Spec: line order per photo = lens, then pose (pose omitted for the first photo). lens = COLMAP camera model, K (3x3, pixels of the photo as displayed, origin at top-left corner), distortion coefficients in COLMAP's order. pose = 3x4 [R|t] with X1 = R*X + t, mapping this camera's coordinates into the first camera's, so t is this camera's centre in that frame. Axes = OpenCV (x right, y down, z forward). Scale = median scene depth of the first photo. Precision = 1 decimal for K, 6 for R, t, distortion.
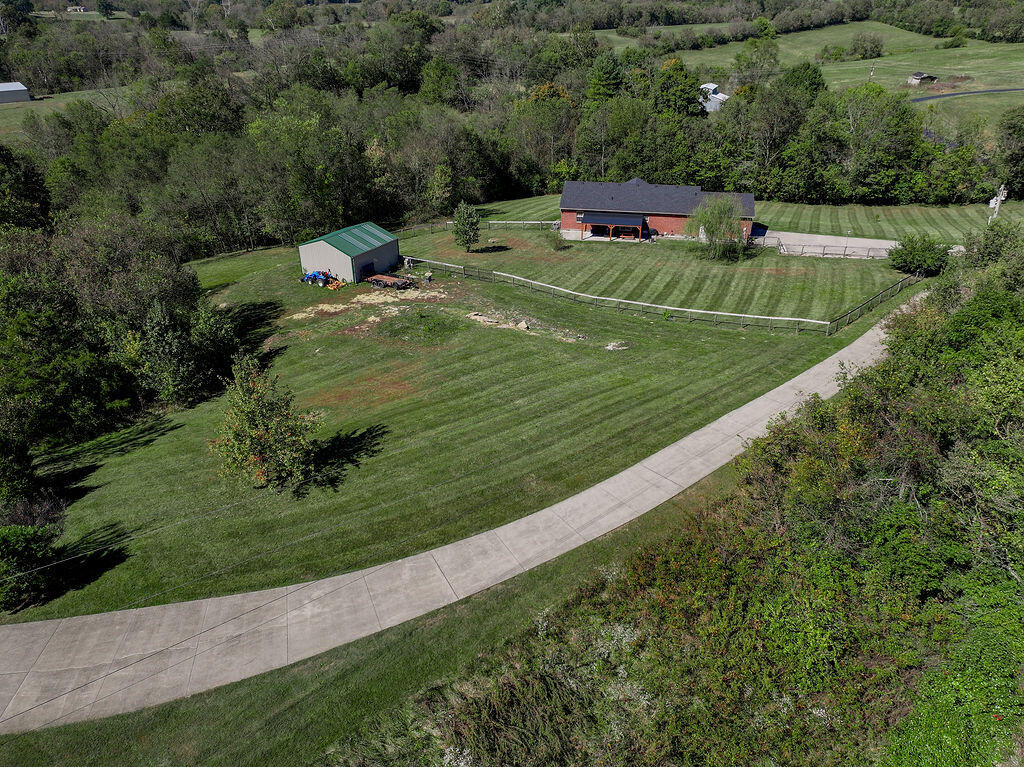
lens RADIAL K [[702.3, 0, 512.0], [0, 702.3, 383.5], [0, 0, 1]] dist [0.008302, 0.002398]
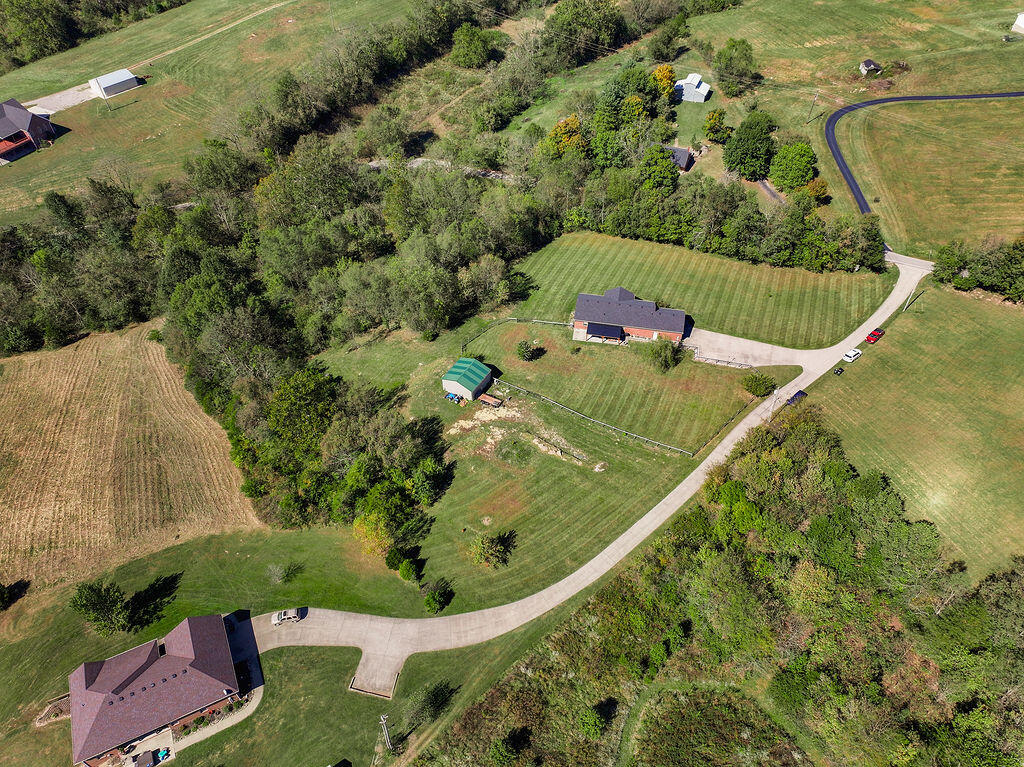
lens RADIAL K [[702.3, 0, 512.0], [0, 702.3, 383.5], [0, 0, 1]] dist [0.008302, 0.002398]
pose [[0.999983, -0.001077, 0.005677, -0.160521], [-0.000722, 0.951498, 0.307654, -1.061487], [-0.005733, -0.307653, 0.951481, -1.173537]]
